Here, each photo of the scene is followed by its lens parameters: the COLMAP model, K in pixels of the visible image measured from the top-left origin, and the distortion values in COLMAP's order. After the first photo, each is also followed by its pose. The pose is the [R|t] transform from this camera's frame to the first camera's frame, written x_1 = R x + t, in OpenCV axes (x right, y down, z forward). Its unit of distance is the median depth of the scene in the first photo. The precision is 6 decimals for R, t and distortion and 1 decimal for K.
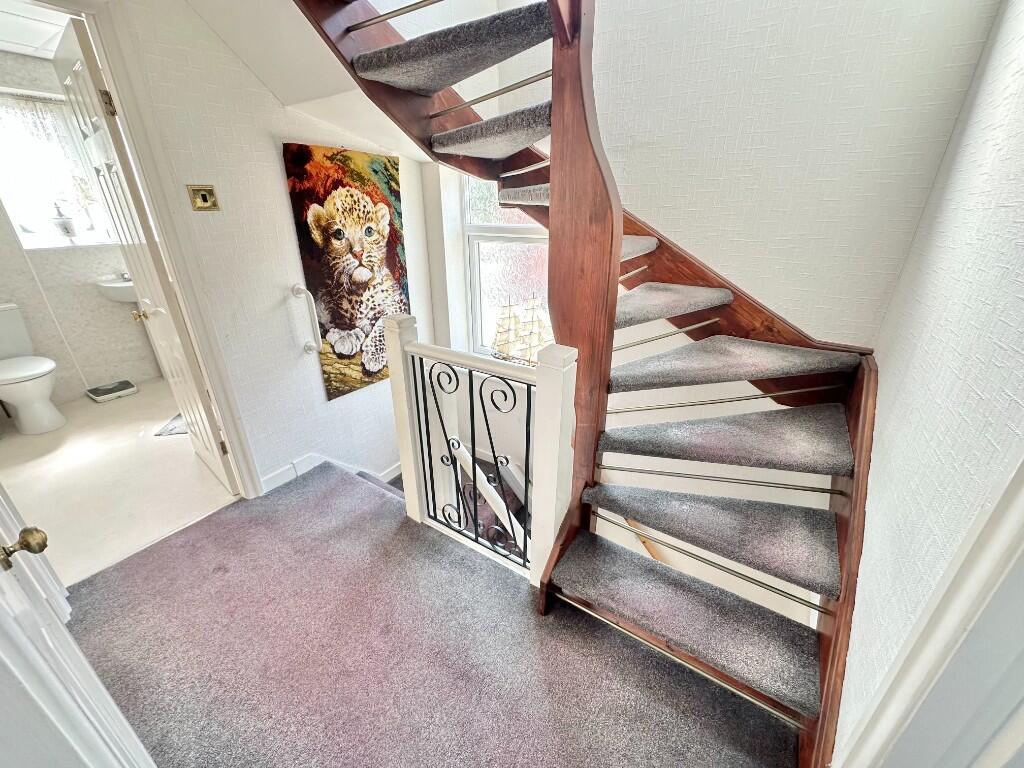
lens RADIAL K [[409.7, 0, 512.5], [0, 409.7, 386.1], [0, 0, 1]] dist [-0.000480, 0.000055]
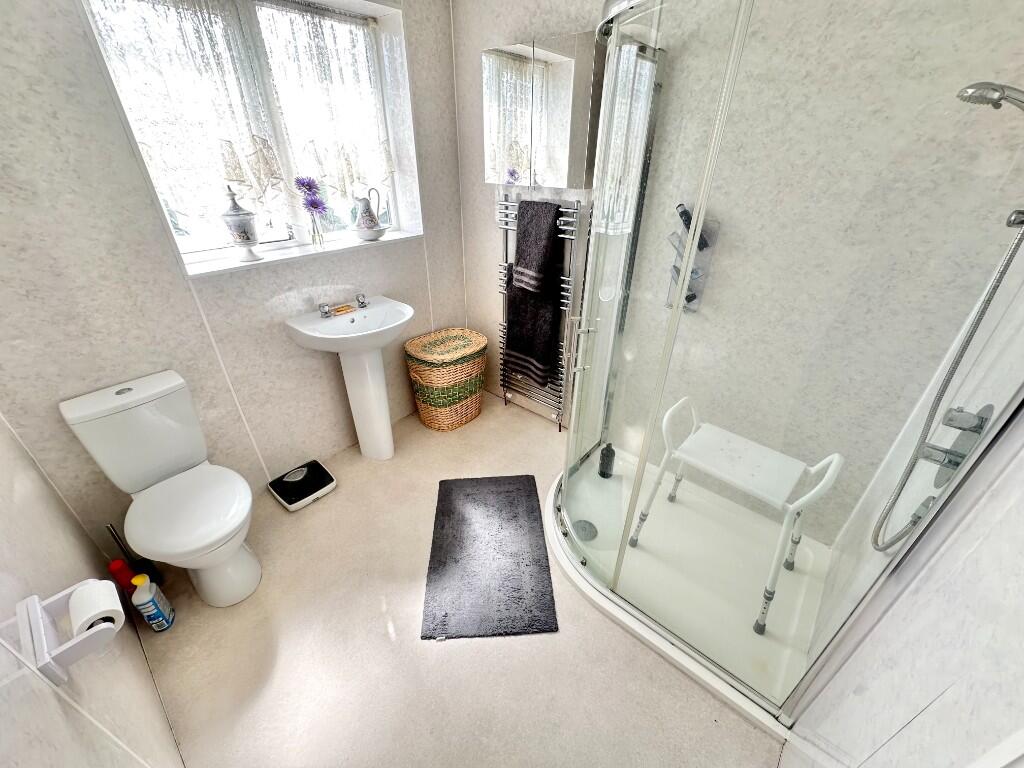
lens RADIAL K [[409.7, 0, 510.4], [0, 409.7, 382.0], [0, 0, 1]] dist [-0.000480, 0.000055]
pose [[0.993706, 0.062874, -0.092713, -0.645638], [-0.052147, 0.992123, 0.113902, -0.258841], [0.099144, -0.108350, 0.989157, 0.438767]]
